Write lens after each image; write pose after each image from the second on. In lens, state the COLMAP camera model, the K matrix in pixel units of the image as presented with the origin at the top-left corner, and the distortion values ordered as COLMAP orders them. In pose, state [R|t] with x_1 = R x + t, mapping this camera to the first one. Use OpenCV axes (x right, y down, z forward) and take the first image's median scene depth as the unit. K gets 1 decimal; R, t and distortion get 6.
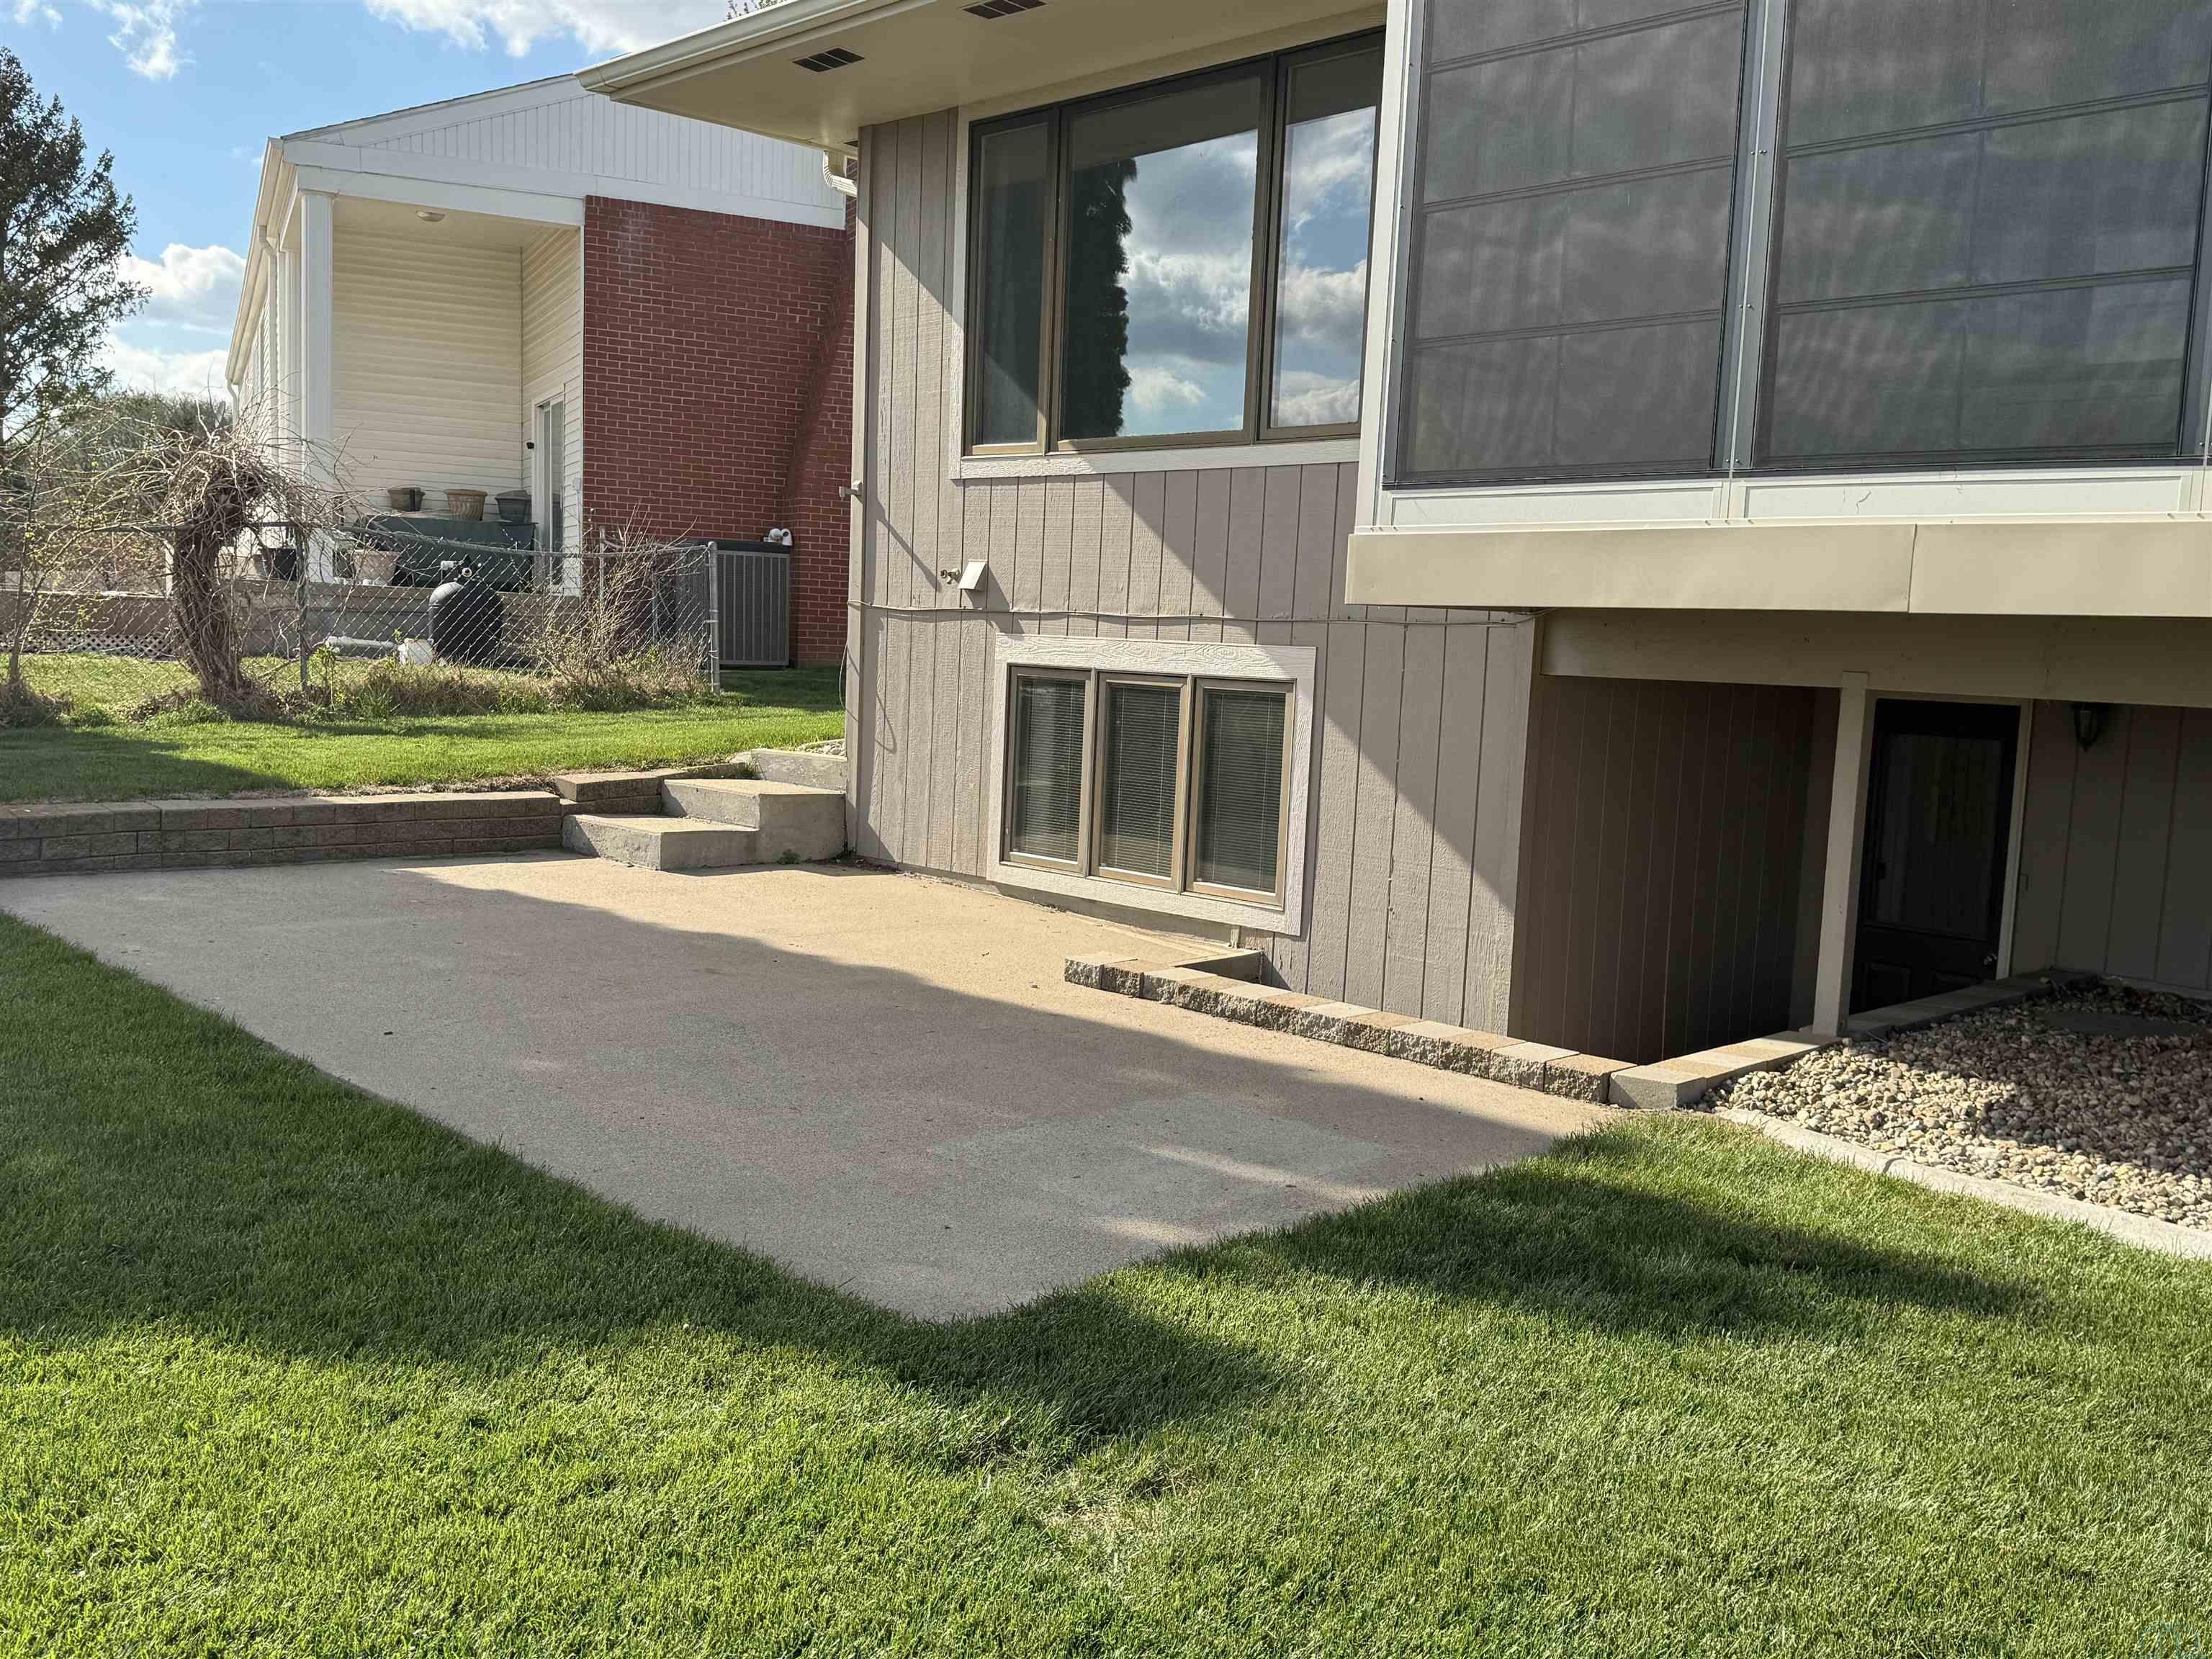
lens RADIAL K [[1978.4, 0, 1113.3], [0, 1978.4, 839.4], [0, 0, 1]] dist [0.108071, -0.096758]
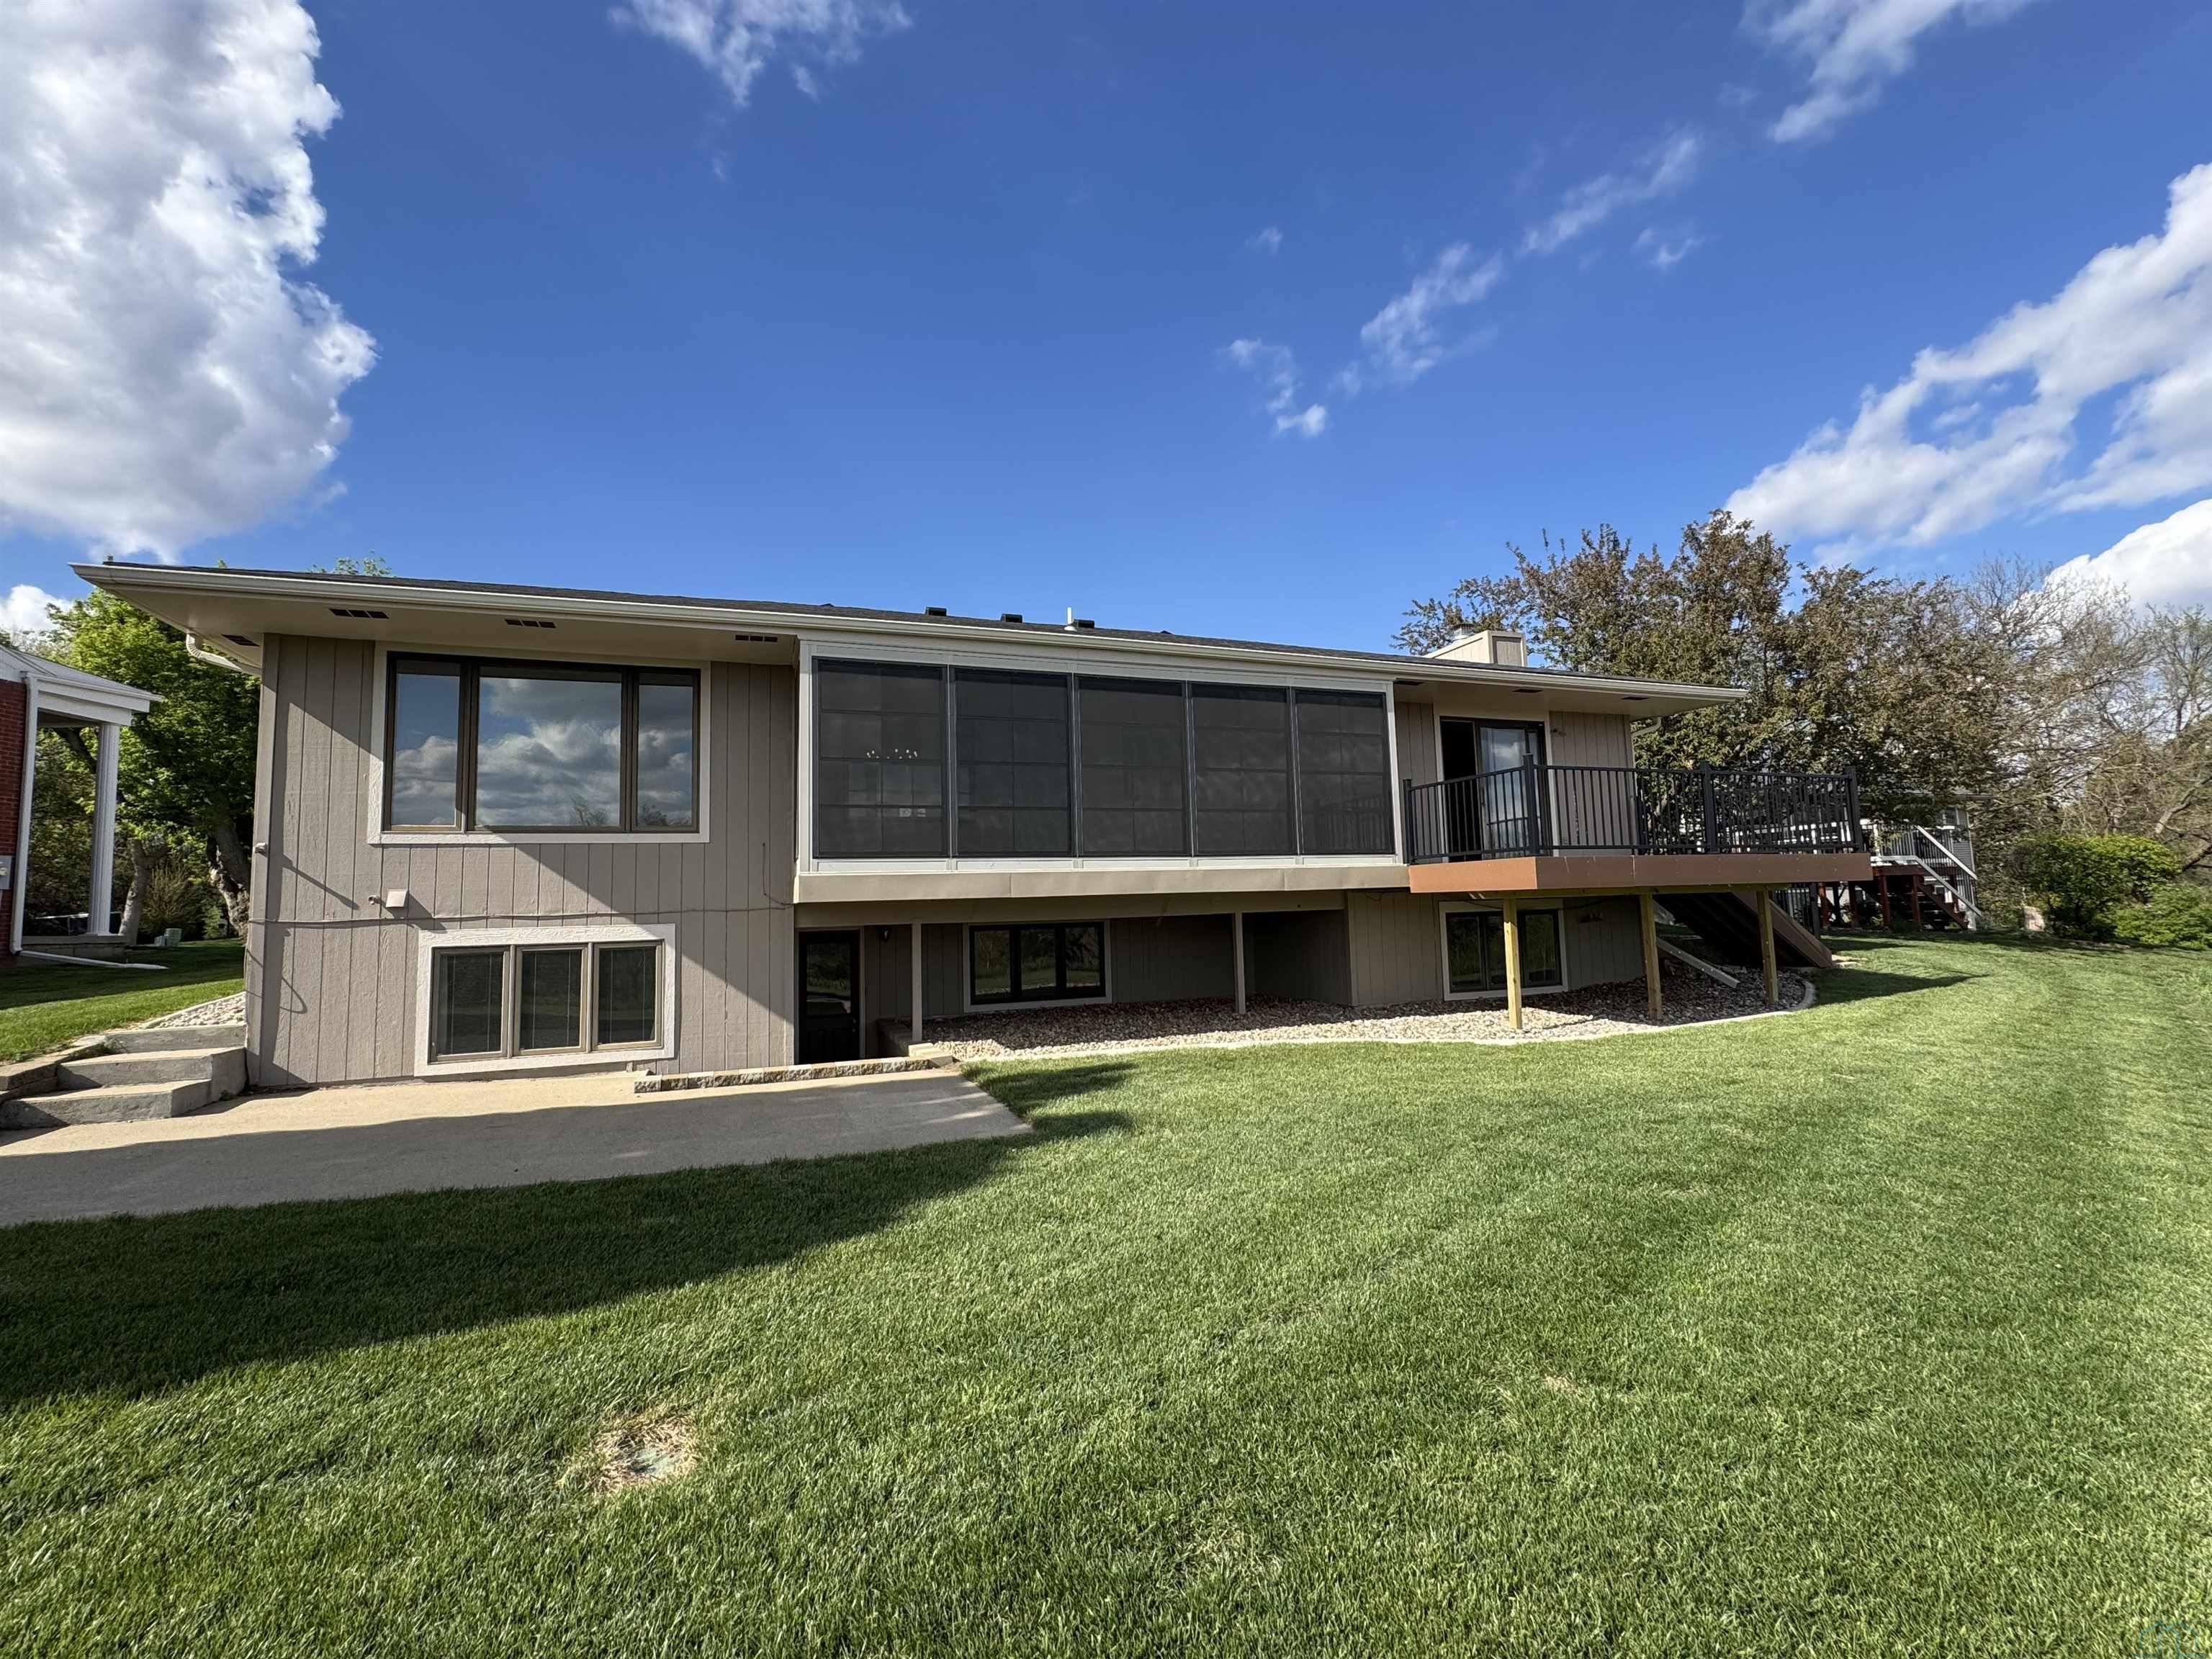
lens RADIAL K [[1033.6, 0, 1146.9], [0, 1033.6, 845.2], [0, 0, 1]] dist [0.037712, -0.001181]
pose [[0.385307, 0.001050, 0.922788, -0.861948], [0.136165, 0.988988, -0.057981, -0.049308], [-0.912687, 0.147992, 0.380921, 0.065168]]
